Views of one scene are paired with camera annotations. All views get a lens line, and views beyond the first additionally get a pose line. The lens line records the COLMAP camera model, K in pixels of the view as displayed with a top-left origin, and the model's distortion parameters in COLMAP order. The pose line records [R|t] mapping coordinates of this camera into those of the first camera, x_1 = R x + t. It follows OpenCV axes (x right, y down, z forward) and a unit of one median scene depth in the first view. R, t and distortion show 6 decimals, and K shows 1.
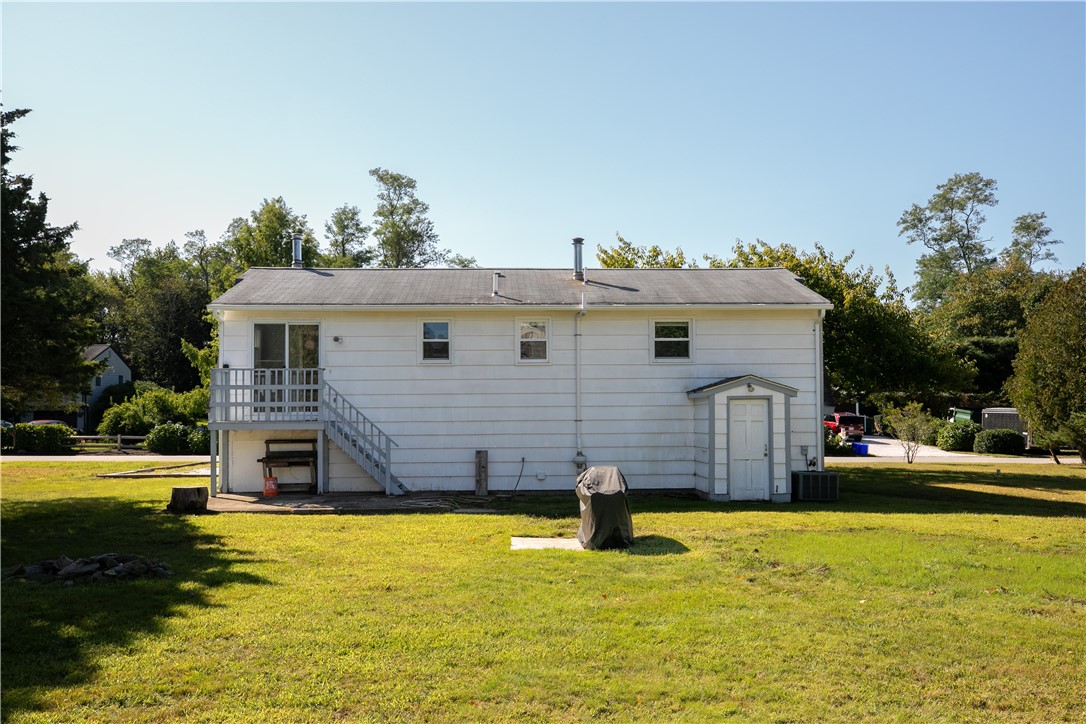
lens RADIAL K [[957.6, 0, 543.0], [0, 957.6, 362.0], [0, 0, 1]] dist [0.083995, 0.000881]
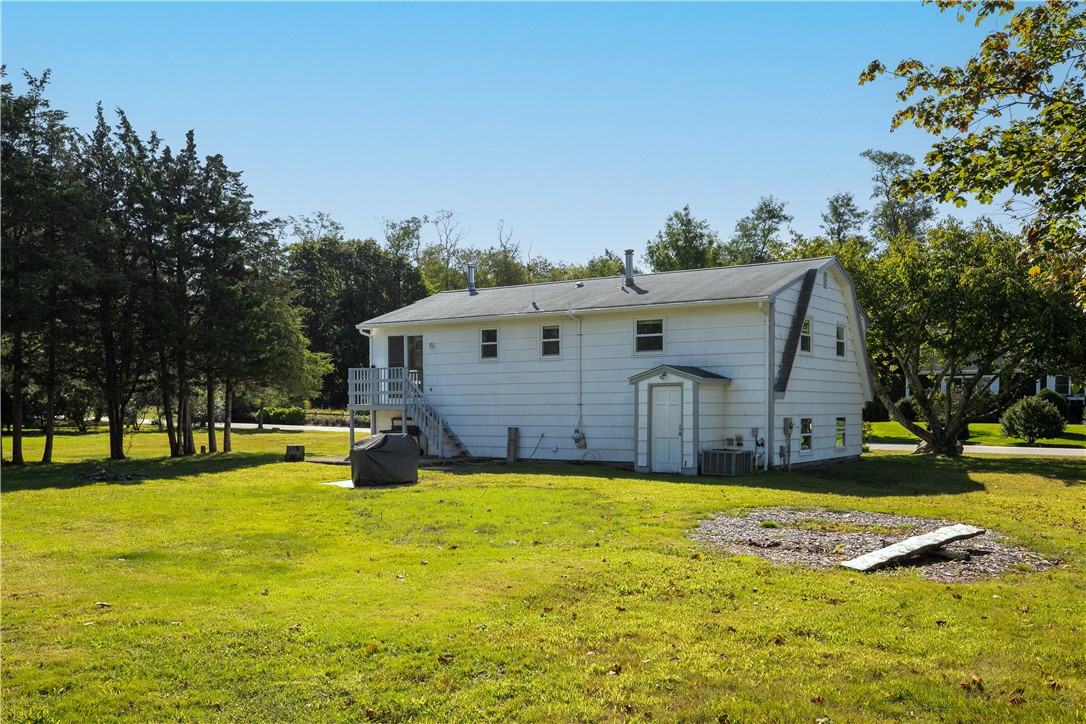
lens RADIAL K [[957.6, 0, 543.0], [0, 957.6, 362.0], [0, 0, 1]] dist [0.083995, 0.000881]
pose [[0.810477, -0.024694, -0.585249, 0.722165], [0.033019, 0.999448, 0.003556, 0.000678], [0.584838, -0.022206, 0.810846, -0.024196]]
